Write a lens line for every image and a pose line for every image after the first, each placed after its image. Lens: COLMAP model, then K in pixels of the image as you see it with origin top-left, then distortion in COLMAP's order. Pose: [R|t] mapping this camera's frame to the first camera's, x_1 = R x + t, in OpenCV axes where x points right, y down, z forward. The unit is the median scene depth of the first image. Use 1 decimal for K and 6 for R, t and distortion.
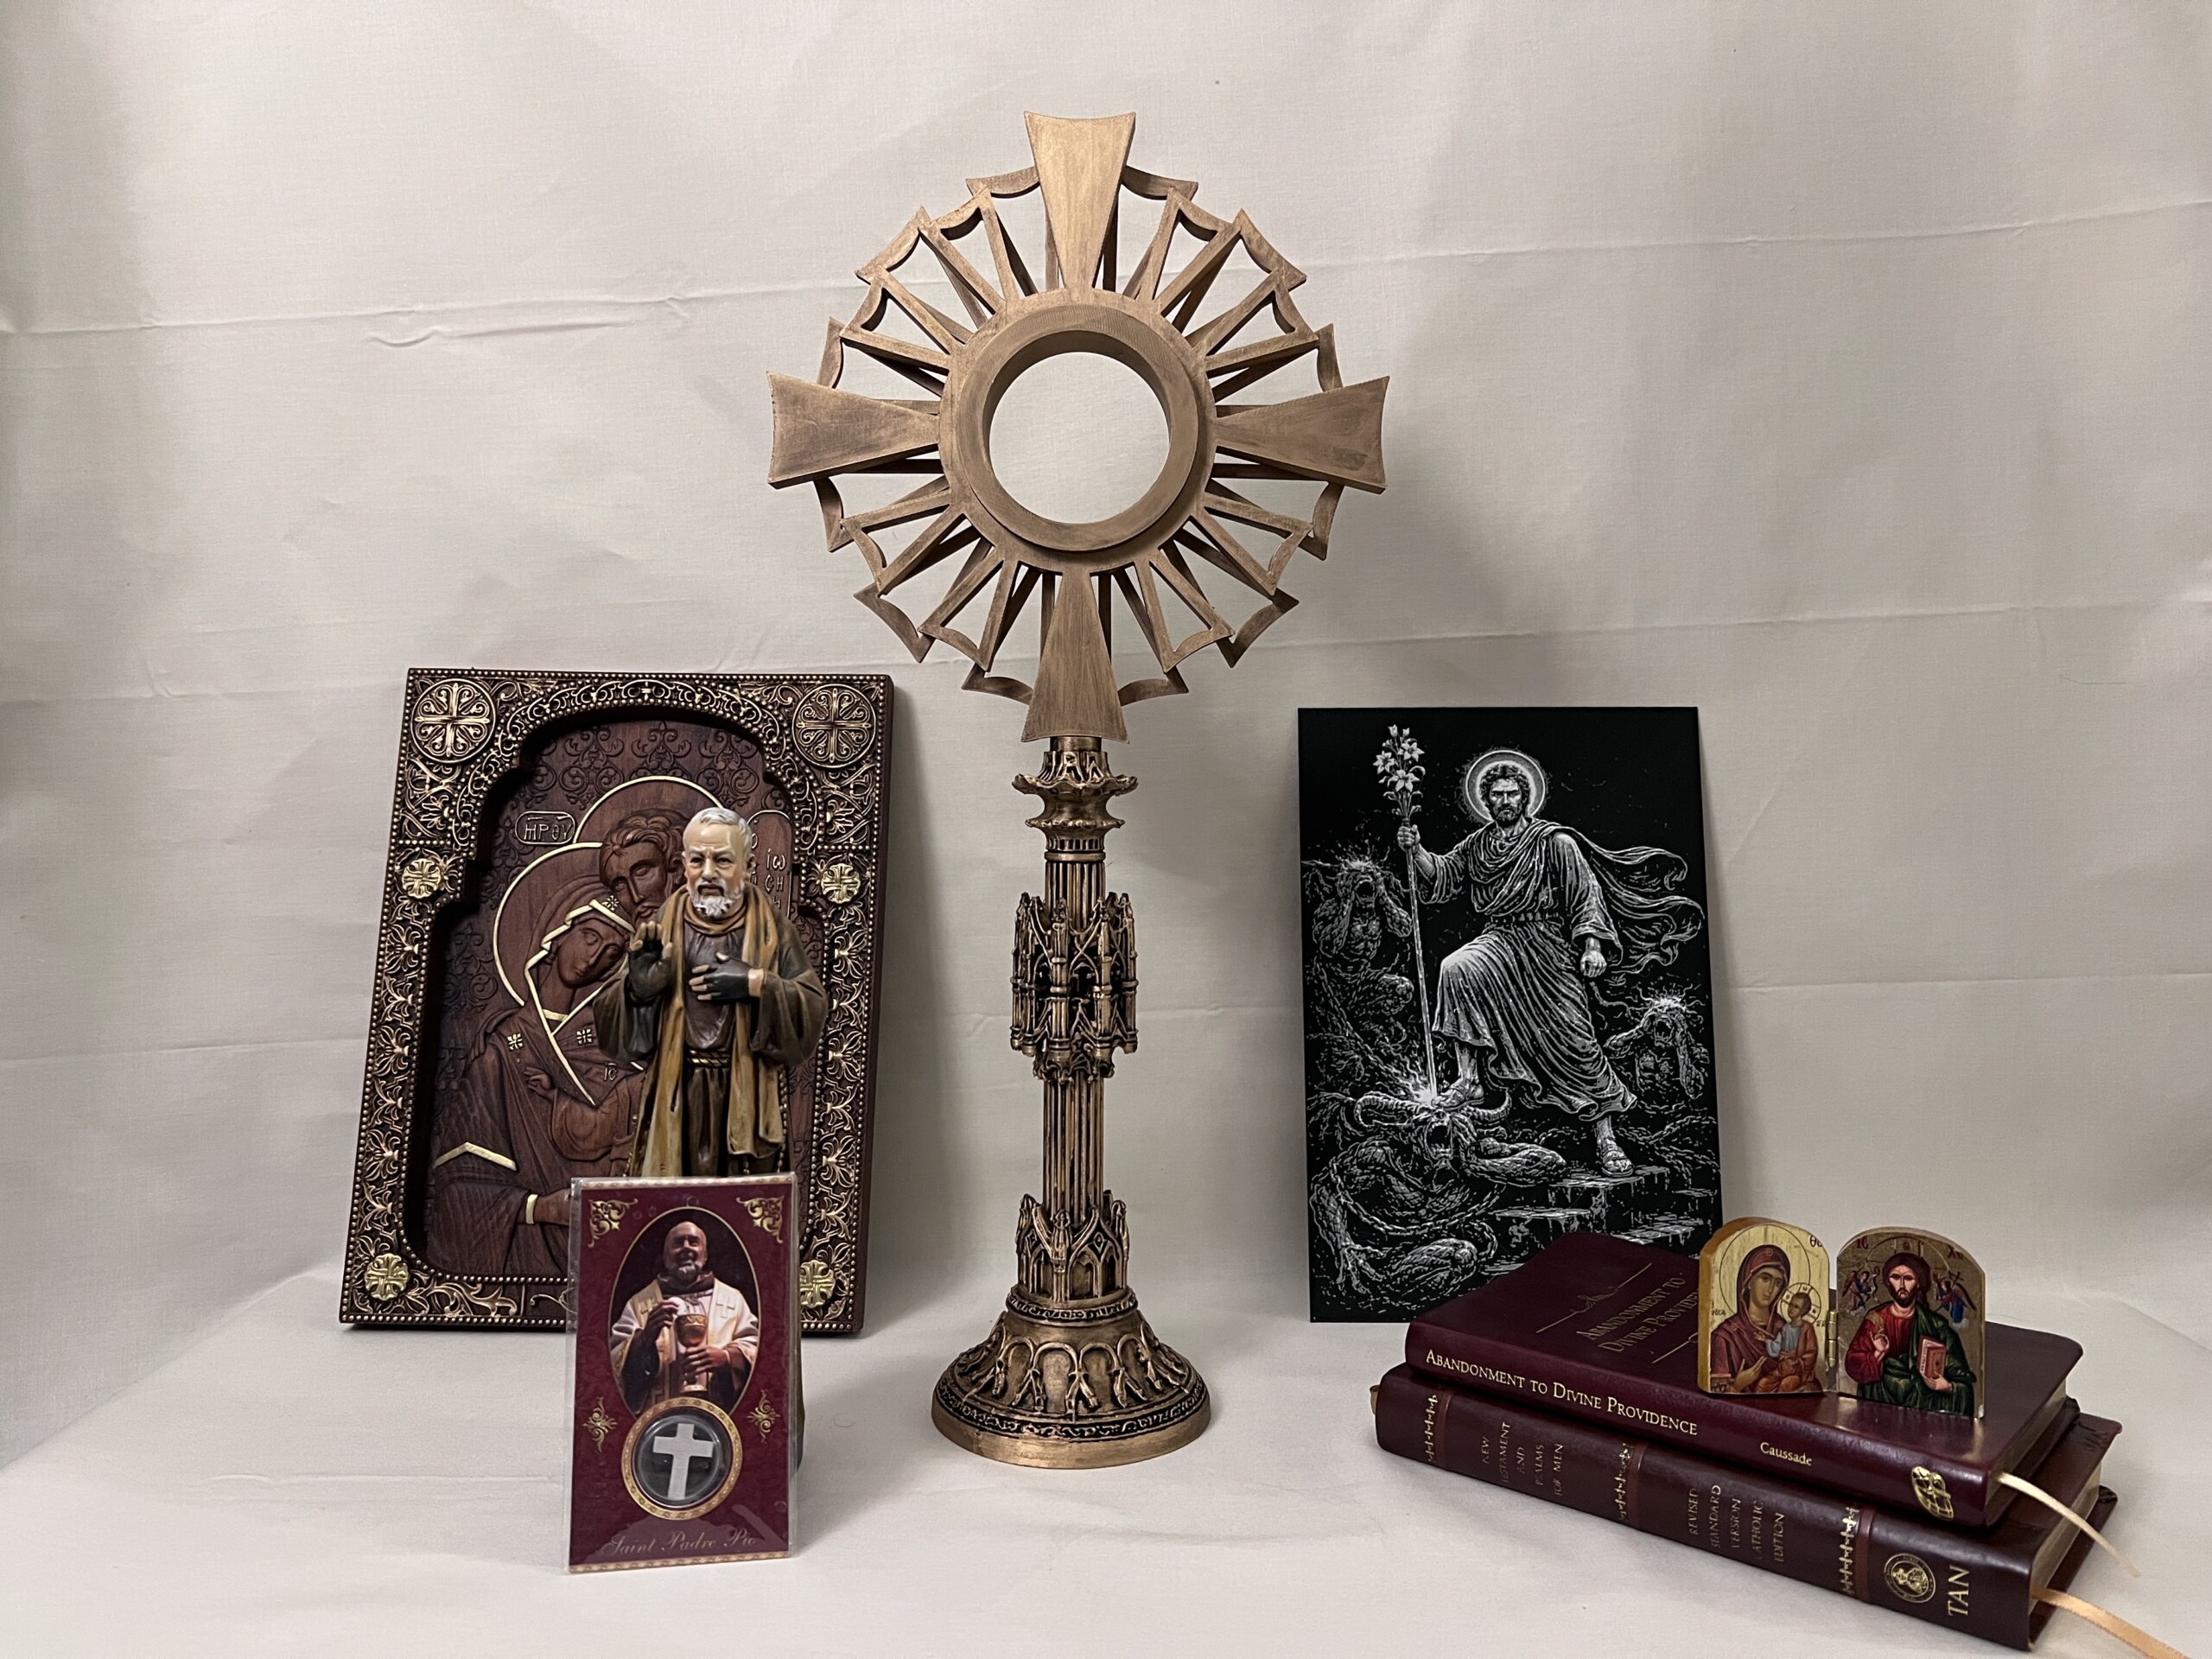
lens RADIAL K [[1713.5, 0, 1109.6], [0, 1713.5, 855.5], [0, 0, 1]] dist [0.086481, -0.183124]
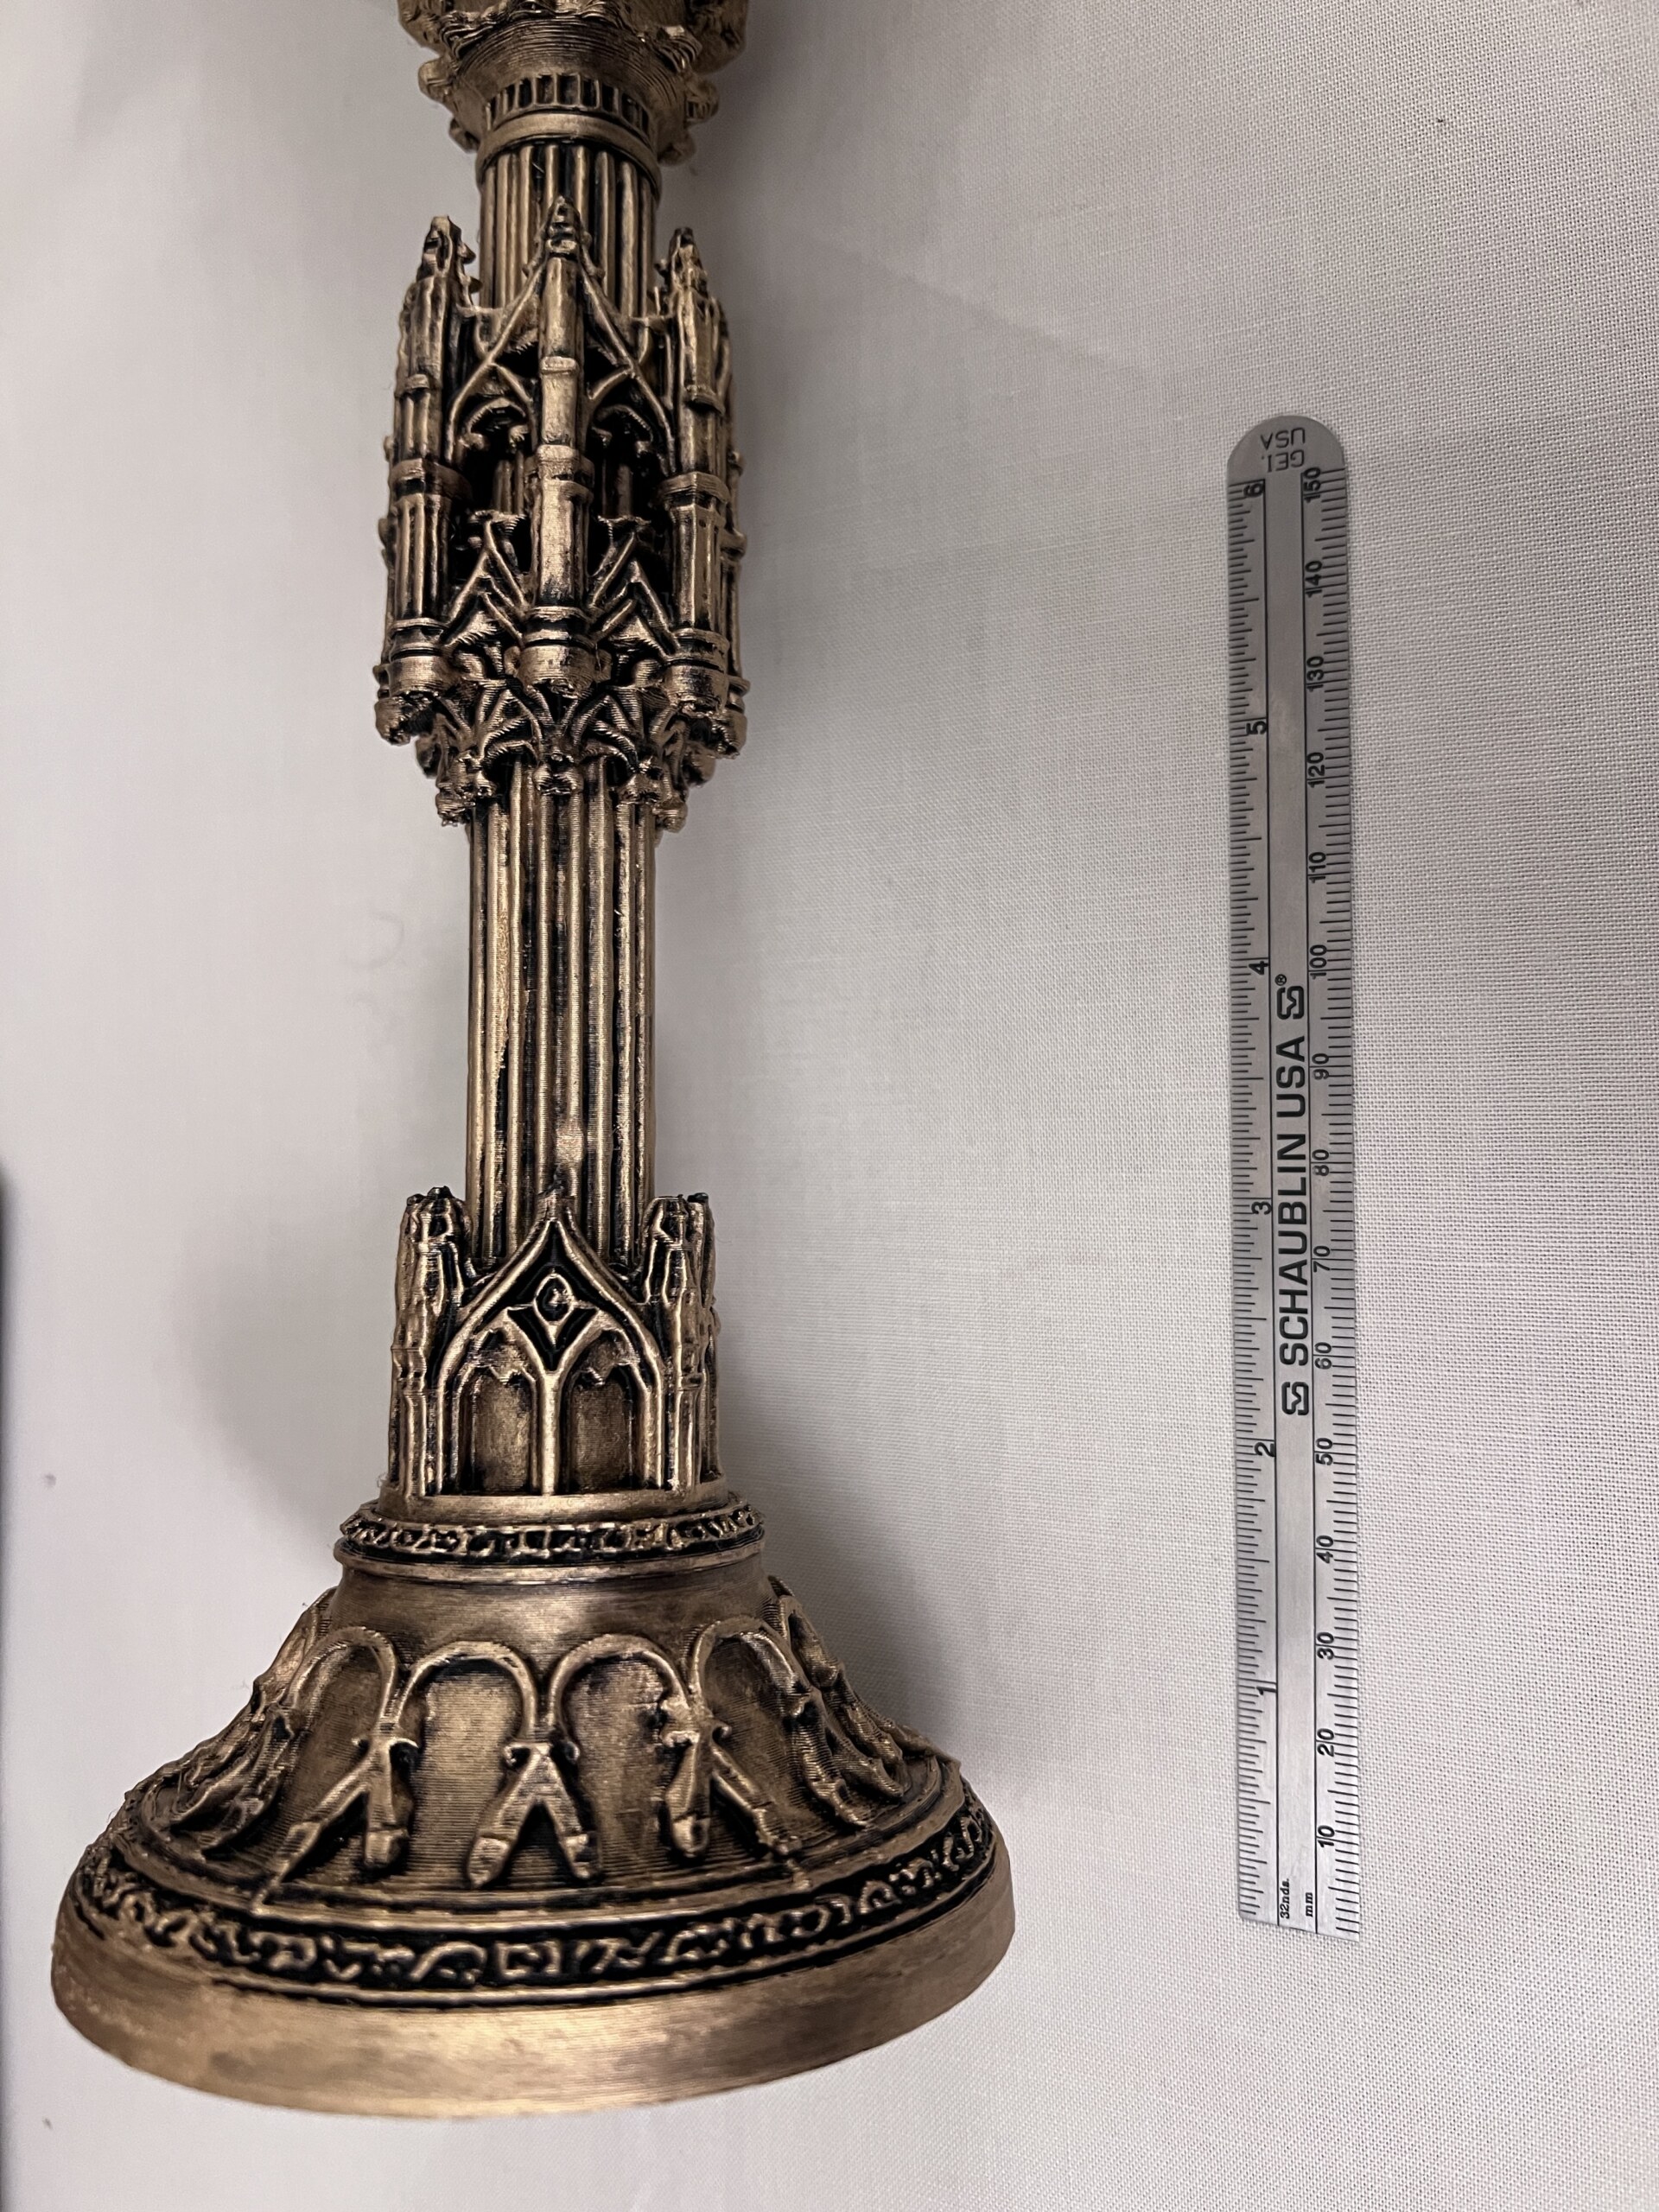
lens RADIAL K [[1772.2, 0, 829.5], [0, 1772.2, 1106.0], [0, 0, 1]] dist [0.006596, -0.004139]
pose [[0.872700, -0.067035, -0.483632, 0.183460], [-0.007489, 0.988576, -0.150537, 0.236988], [0.488198, 0.134996, 0.862229, 0.758743]]
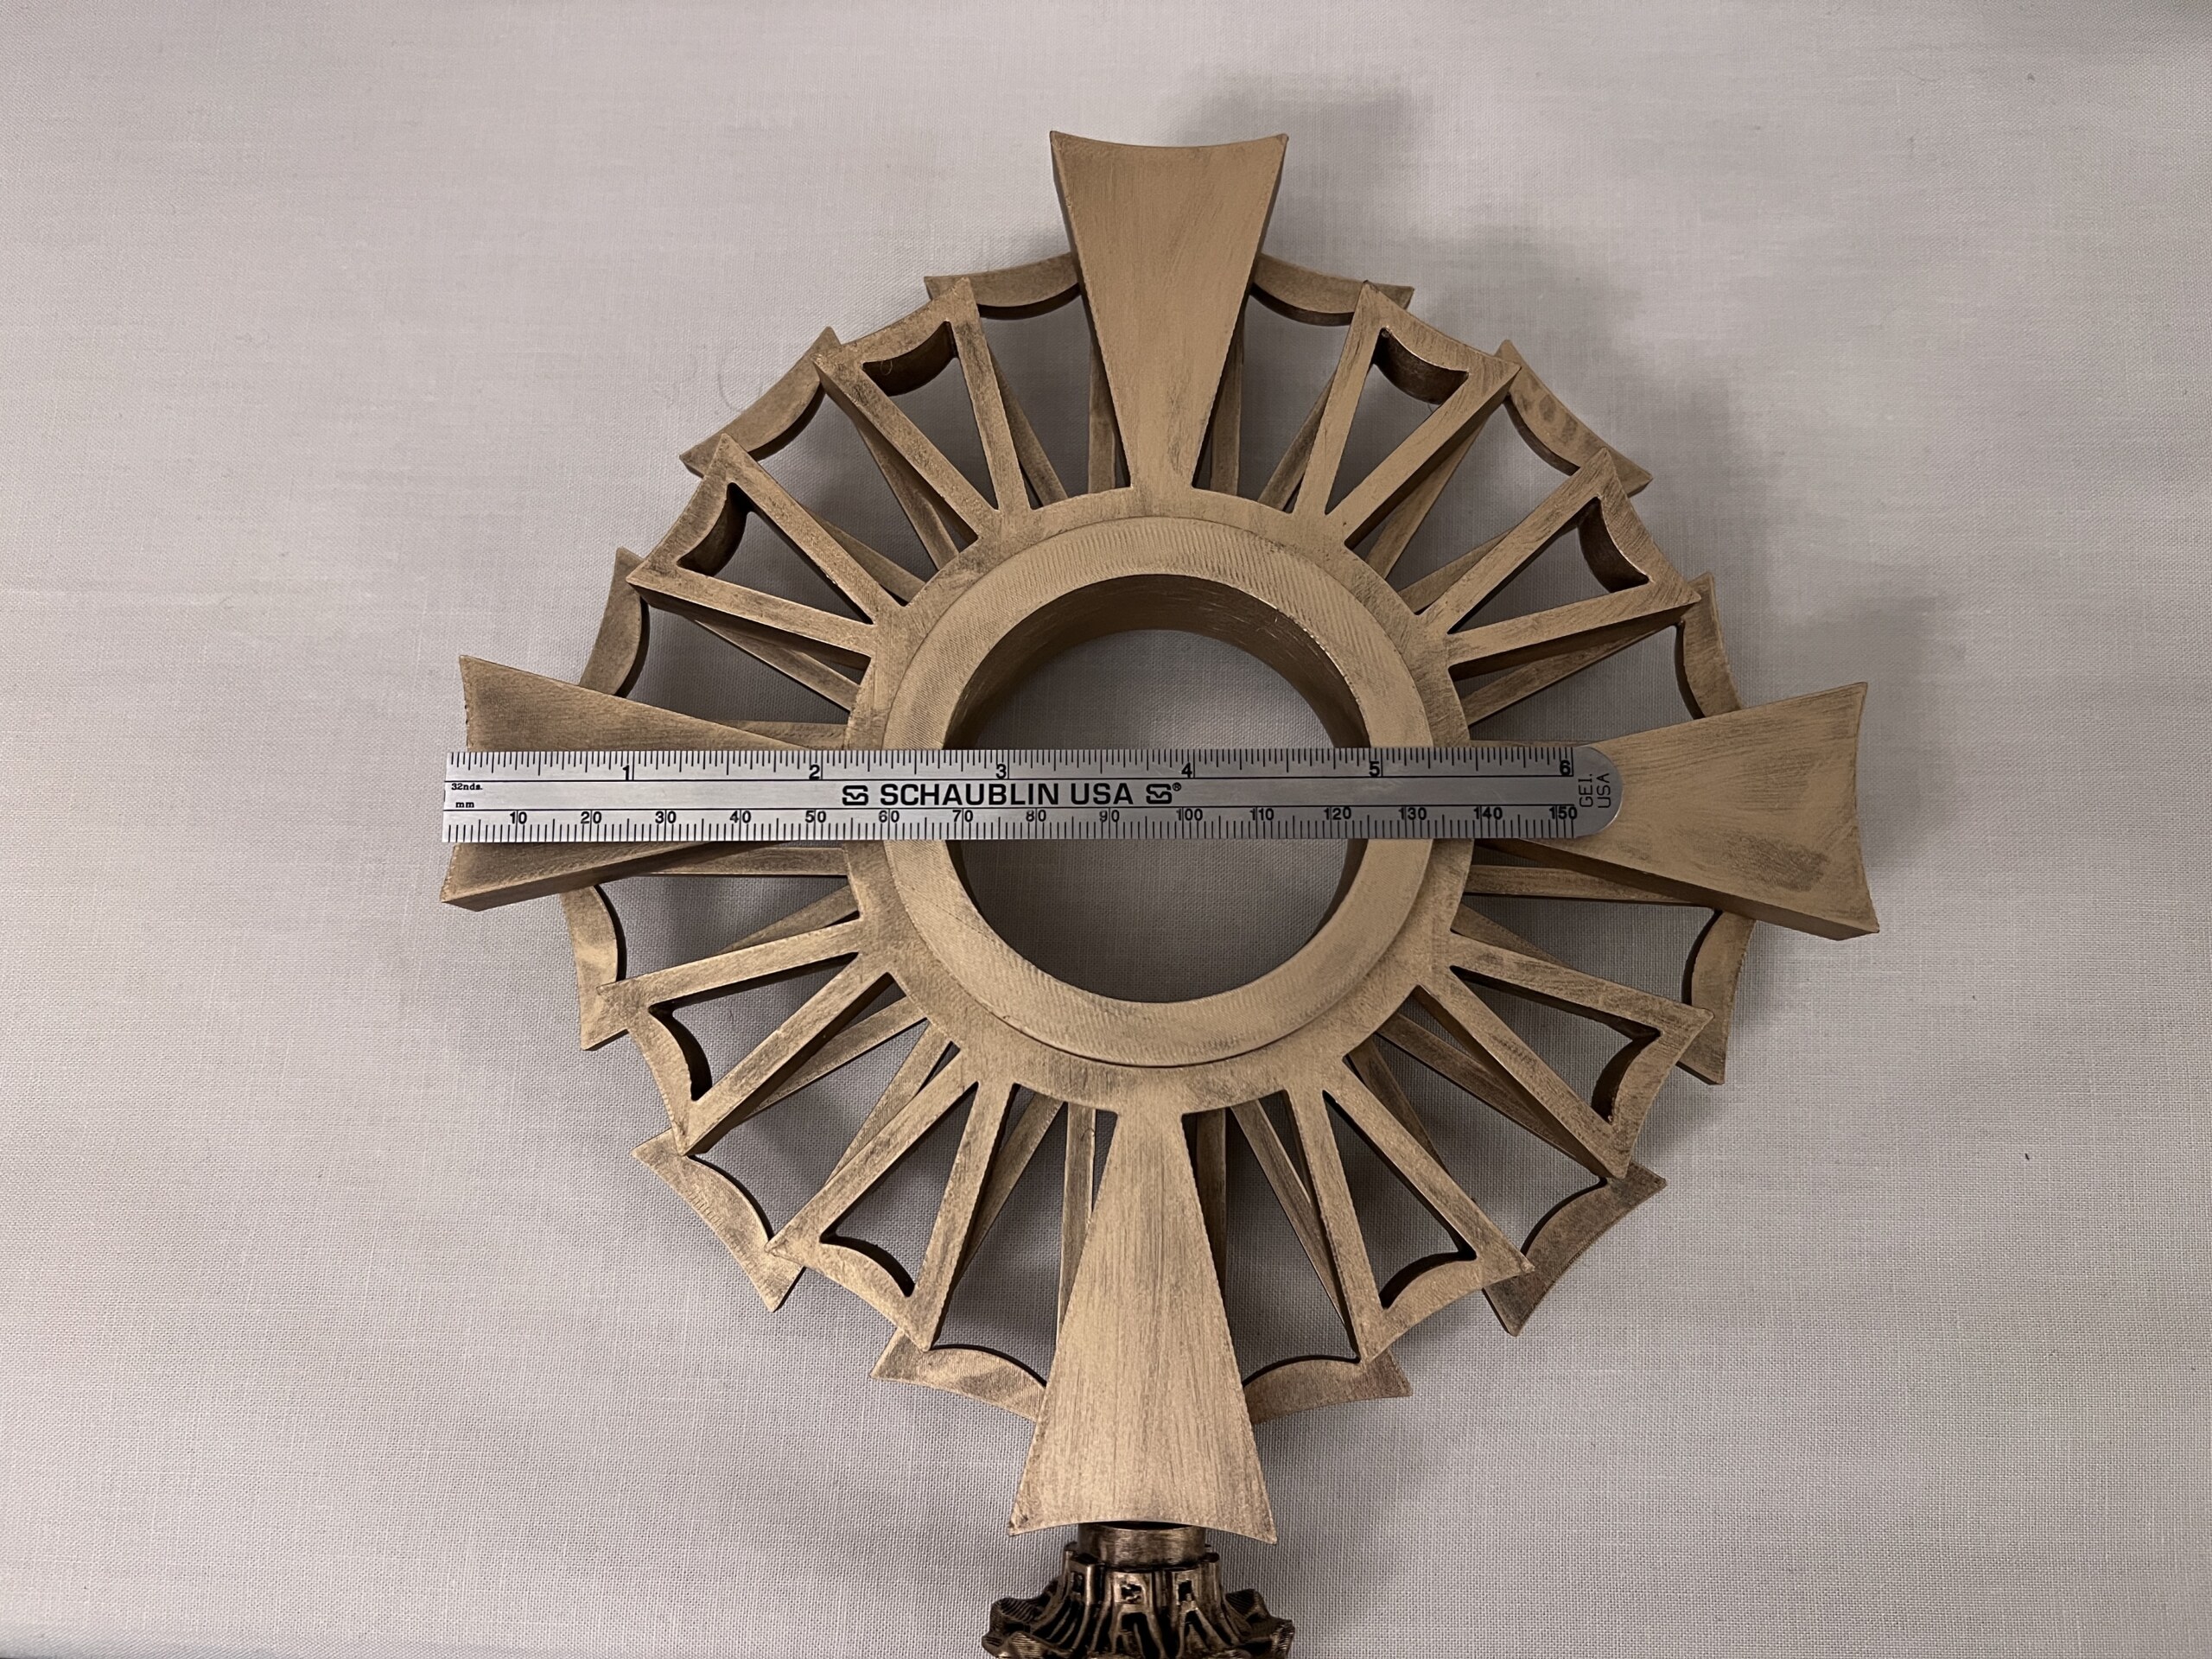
lens RADIAL K [[1713.5, 0, 1109.6], [0, 1713.5, 855.5], [0, 0, 1]] dist [0.086481, -0.183124]
pose [[0.999851, 0.013151, -0.011163, -0.025665], [-0.014986, 0.982723, -0.184474, -0.149184], [0.008544, 0.184614, 0.982774, 0.569421]]
